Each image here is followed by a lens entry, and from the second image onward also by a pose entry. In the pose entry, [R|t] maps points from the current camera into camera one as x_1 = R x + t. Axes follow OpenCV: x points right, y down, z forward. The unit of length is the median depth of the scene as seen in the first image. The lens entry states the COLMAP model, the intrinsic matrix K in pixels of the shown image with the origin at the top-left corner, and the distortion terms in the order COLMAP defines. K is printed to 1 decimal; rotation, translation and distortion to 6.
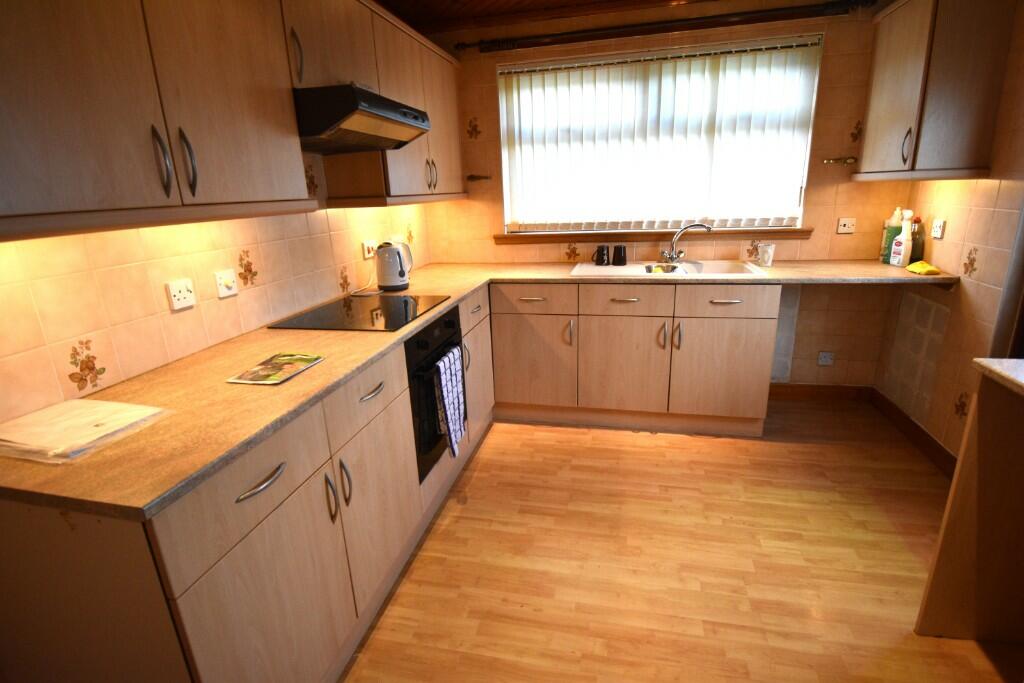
lens RADIAL K [[493.3, 0, 512.0], [0, 493.3, 341.5], [0, 0, 1]] dist [0.000895, -0.000114]
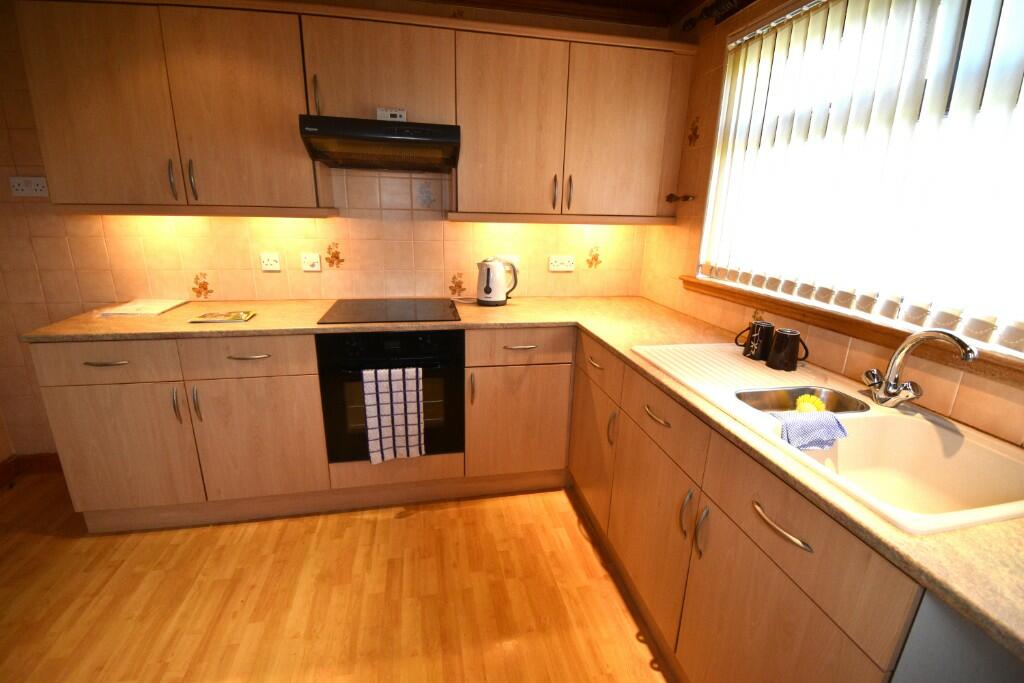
lens RADIAL K [[450.6, 0, 515.0], [0, 450.6, 340.9], [0, 0, 1]] dist [0.028964, -0.031798]
pose [[0.412517, 0.291746, -0.862968, 0.823208], [-0.303679, 0.937181, 0.171671, -0.284441], [0.858842, 0.191249, 0.475200, 0.834535]]
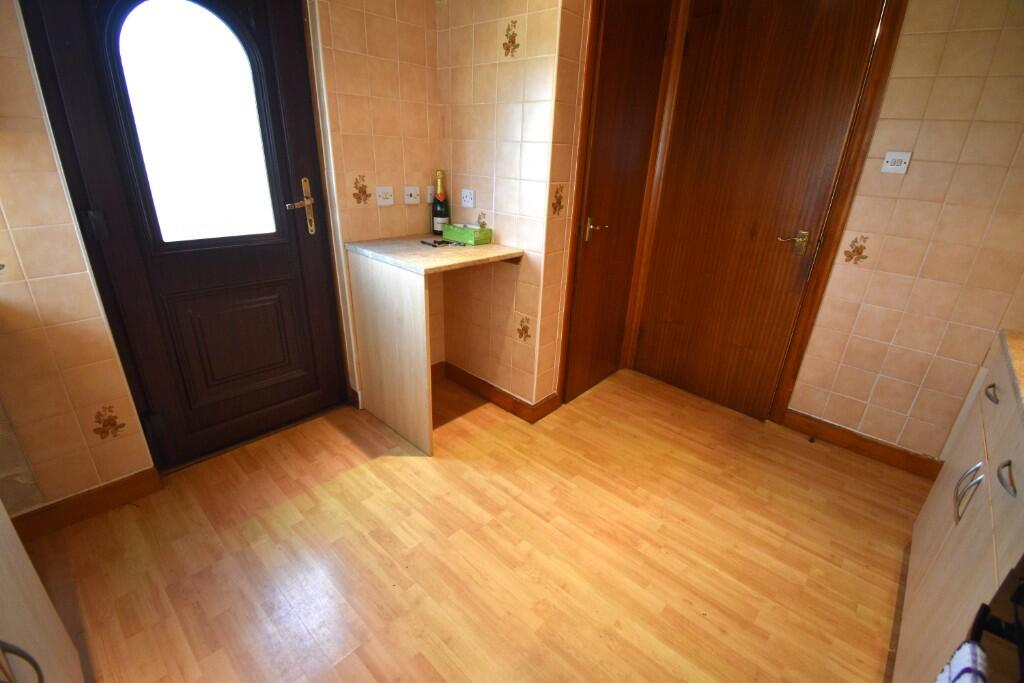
lens RADIAL K [[450.6, 0, 515.0], [0, 450.6, 340.9], [0, 0, 1]] dist [0.028964, -0.031798]
pose [[-0.870062, -0.188855, 0.455330, 0.034412], [0.136232, 0.795601, 0.590305, -0.372447], [-0.473743, 0.575633, -0.666494, 1.282626]]
